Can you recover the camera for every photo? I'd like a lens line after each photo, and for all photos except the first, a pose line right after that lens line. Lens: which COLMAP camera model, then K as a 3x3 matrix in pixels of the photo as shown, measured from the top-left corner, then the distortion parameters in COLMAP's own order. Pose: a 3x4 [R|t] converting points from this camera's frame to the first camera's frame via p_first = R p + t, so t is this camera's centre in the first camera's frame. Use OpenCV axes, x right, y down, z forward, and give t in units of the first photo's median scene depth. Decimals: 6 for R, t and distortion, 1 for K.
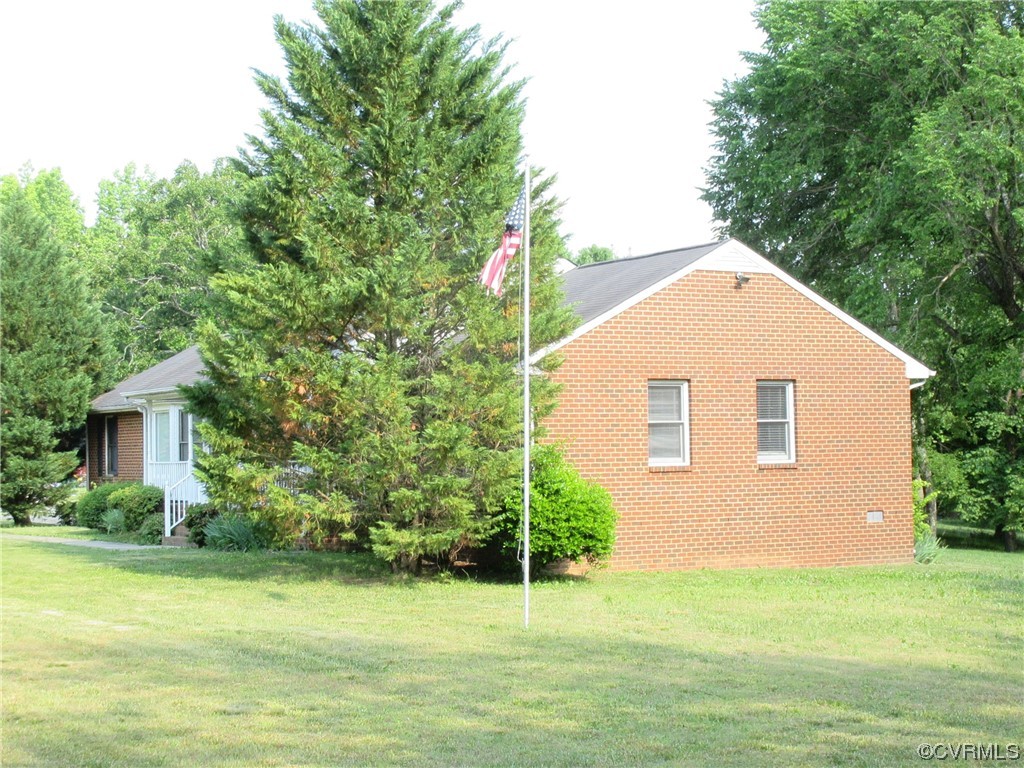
lens RADIAL K [[1823.1, 0, 512.6], [0, 1823.1, 384.8], [0, 0, 1]] dist [0.069758, 0.000000]
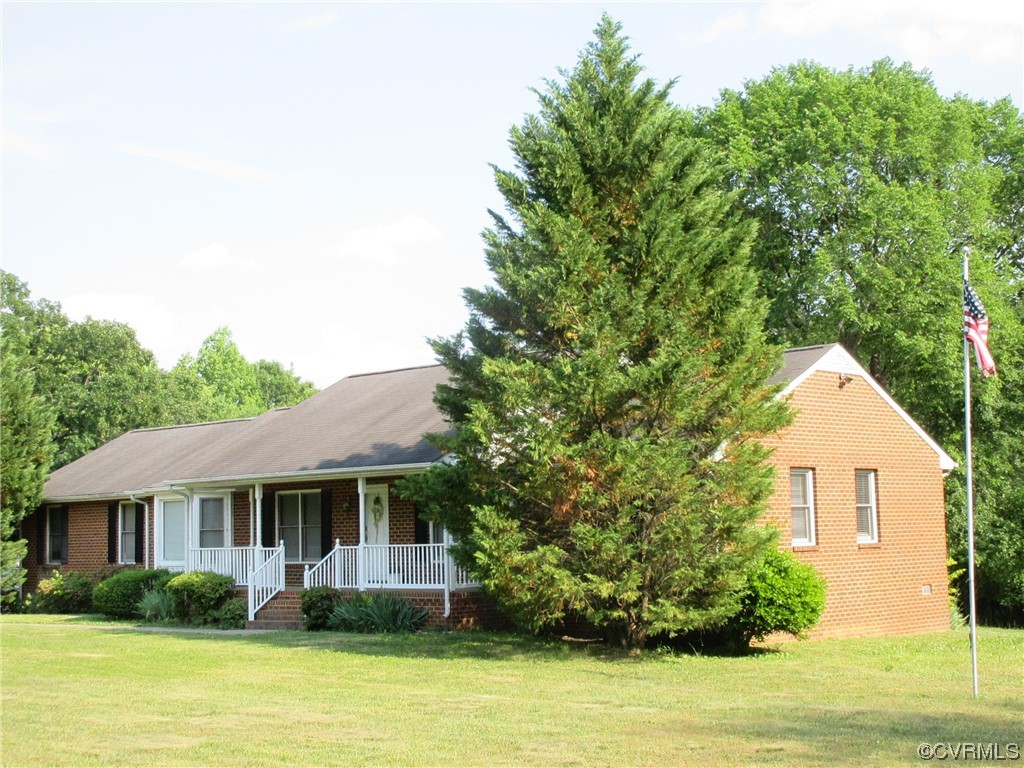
lens RADIAL K [[1554.5, 0, 512.3], [0, 1554.5, 385.1], [0, 0, 1]] dist [-0.008061, 0.000000]
pose [[0.961858, 0.020573, 0.272773, -0.285704], [-0.002896, 0.997878, -0.065050, 0.007441], [-0.273532, 0.061779, 0.959877, 0.114931]]
